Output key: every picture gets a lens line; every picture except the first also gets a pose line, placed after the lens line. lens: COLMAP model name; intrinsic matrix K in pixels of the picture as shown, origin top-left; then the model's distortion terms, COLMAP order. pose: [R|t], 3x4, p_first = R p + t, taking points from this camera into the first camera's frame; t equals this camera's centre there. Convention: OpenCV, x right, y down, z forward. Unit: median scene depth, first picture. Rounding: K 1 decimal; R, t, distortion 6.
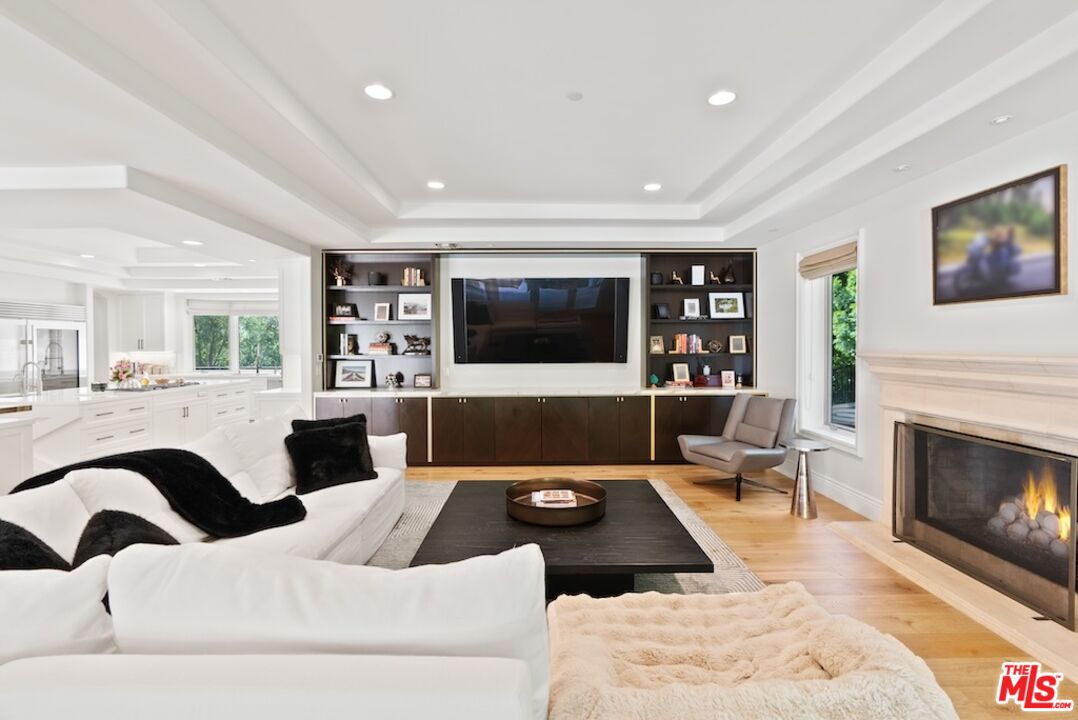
lens RADIAL K [[490.5, 0, 552.0], [0, 490.5, 347.1], [0, 0, 1]] dist [-0.012752, 0.003022]
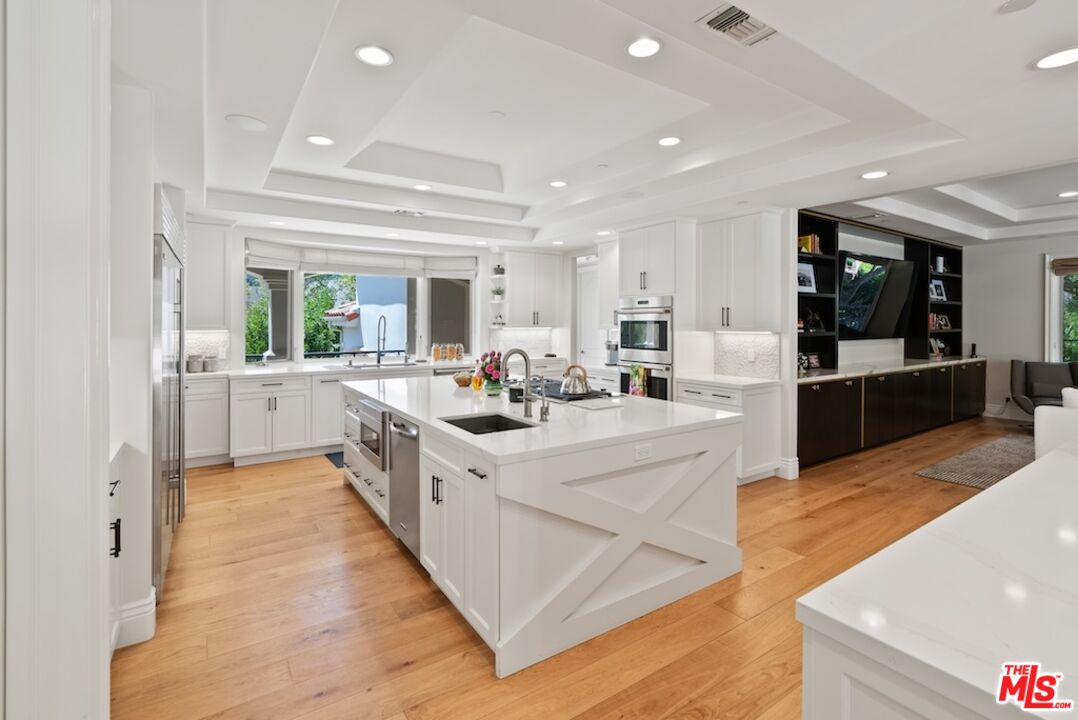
lens RADIAL K [[490.5, 0, 534.2], [0, 490.5, 321.3], [0, 0, 1]] dist [-0.012752, 0.003022]
pose [[0.842018, 0.006561, 0.539409, -1.188860], [-0.002246, 0.999960, -0.008657, 0.005117], [-0.539445, 0.006078, 0.841999, 0.525475]]
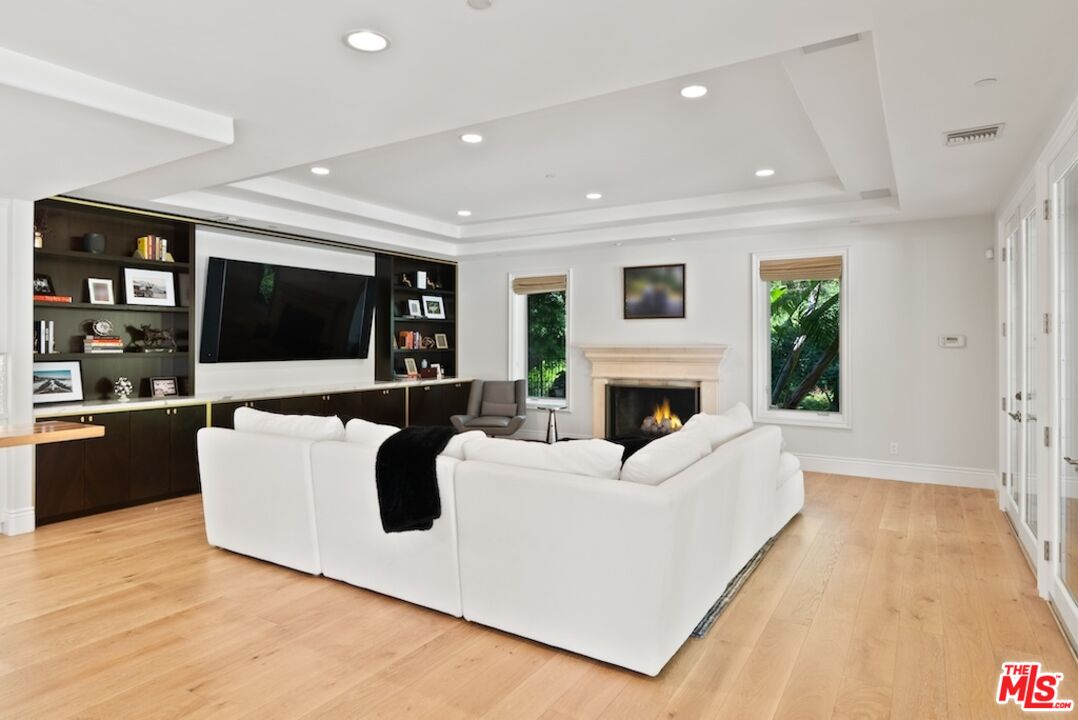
lens RADIAL K [[615.7, 0, 536.8], [0, 615.7, 339.2], [0, 0, 1]] dist [-0.012137, 0.002010]
pose [[0.542688, 0.008628, 0.839890, -0.752976], [0.003936, 0.999910, -0.012815, 0.010189], [-0.839925, 0.010260, 0.542605, 0.000688]]
